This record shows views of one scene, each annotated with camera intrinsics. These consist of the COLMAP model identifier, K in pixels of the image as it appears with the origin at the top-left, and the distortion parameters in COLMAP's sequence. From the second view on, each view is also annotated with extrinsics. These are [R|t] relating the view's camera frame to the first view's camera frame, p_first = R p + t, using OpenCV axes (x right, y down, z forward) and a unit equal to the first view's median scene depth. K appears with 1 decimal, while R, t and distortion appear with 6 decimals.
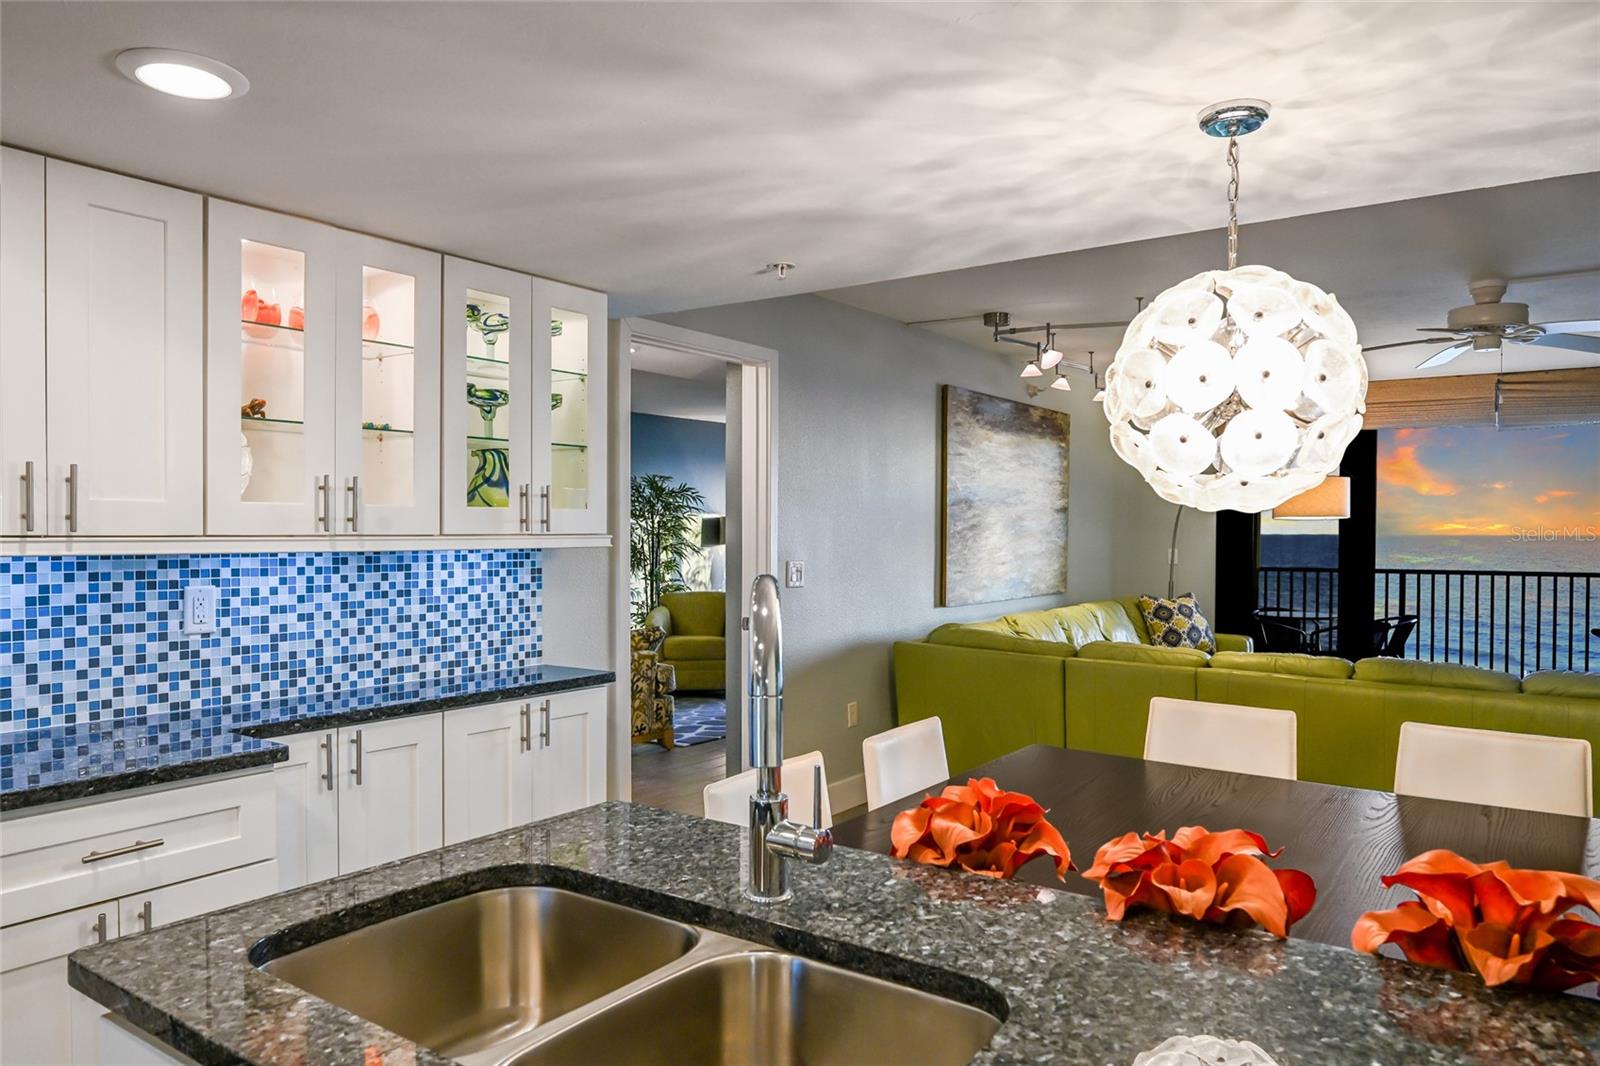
lens RADIAL K [[1074.4, 0, 810.6], [0, 1074.4, 549.0], [0, 0, 1]] dist [-0.004786, 0.000139]
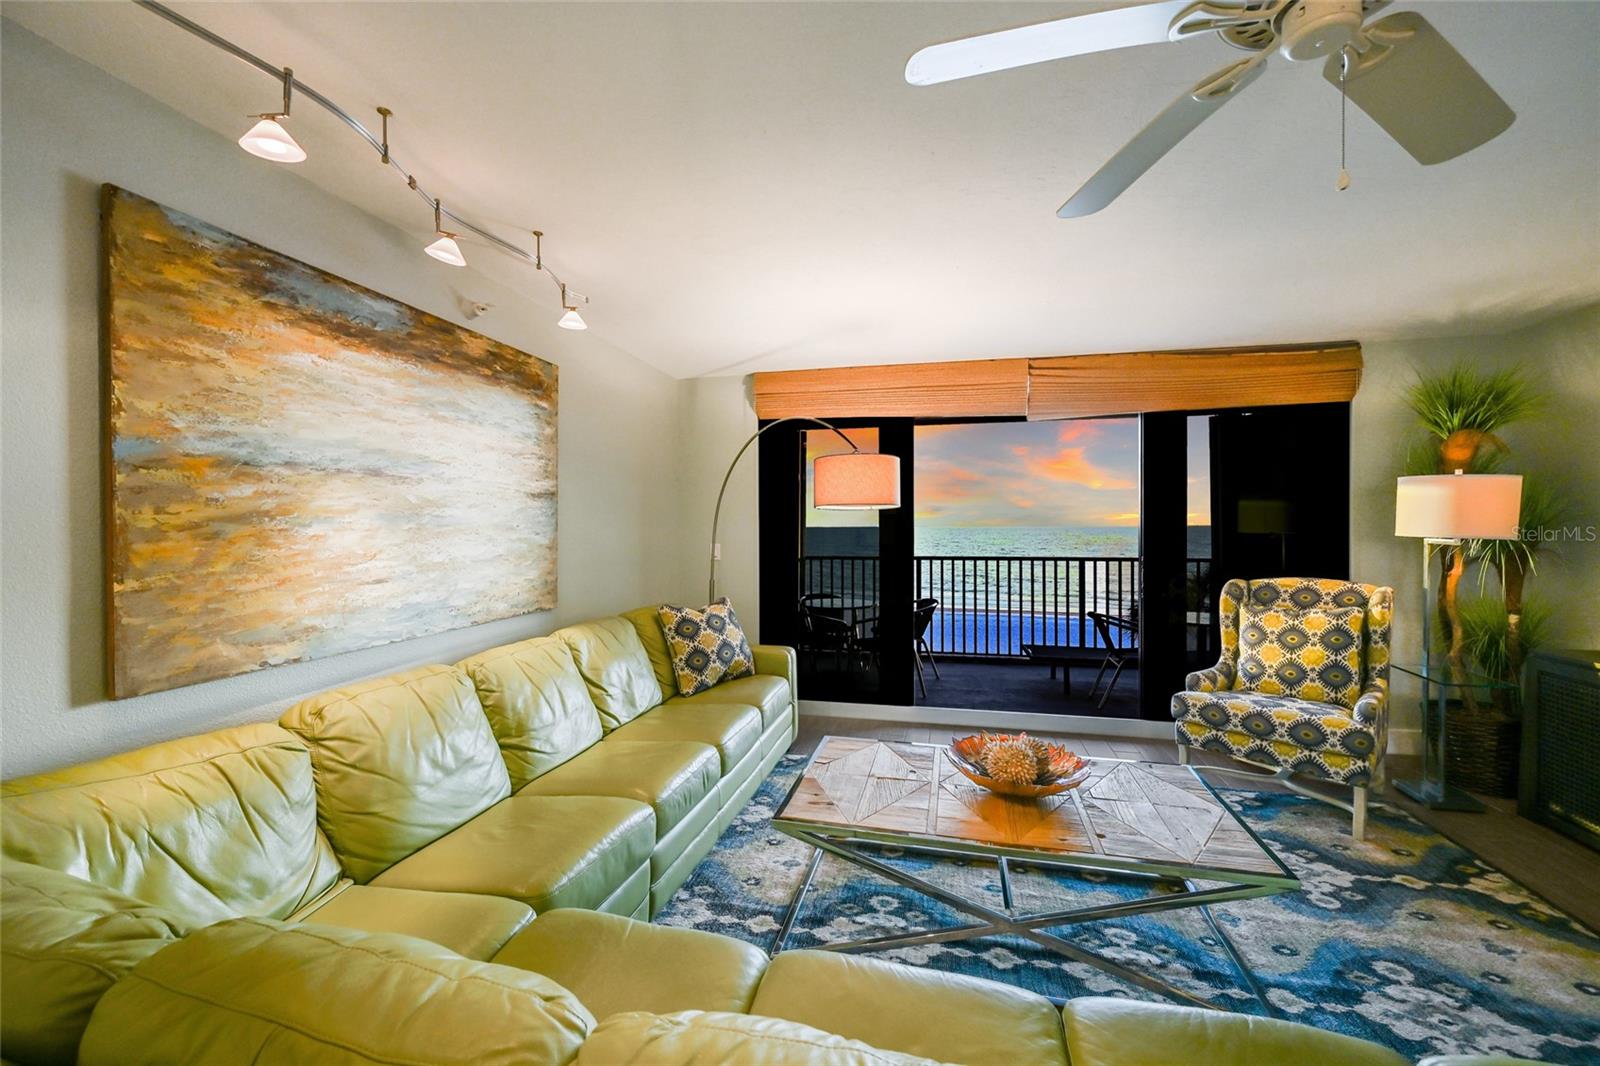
lens RADIAL K [[649.2, 0, 799.7], [0, 649.2, 534.4], [0, 0, 1]] dist [-0.000269, -0.000067]
pose [[0.929175, -0.011276, 0.369468, 0.230913], [0.012828, 0.999916, -0.001743, -0.007197], [-0.369418, 0.006359, 0.929242, 0.530120]]
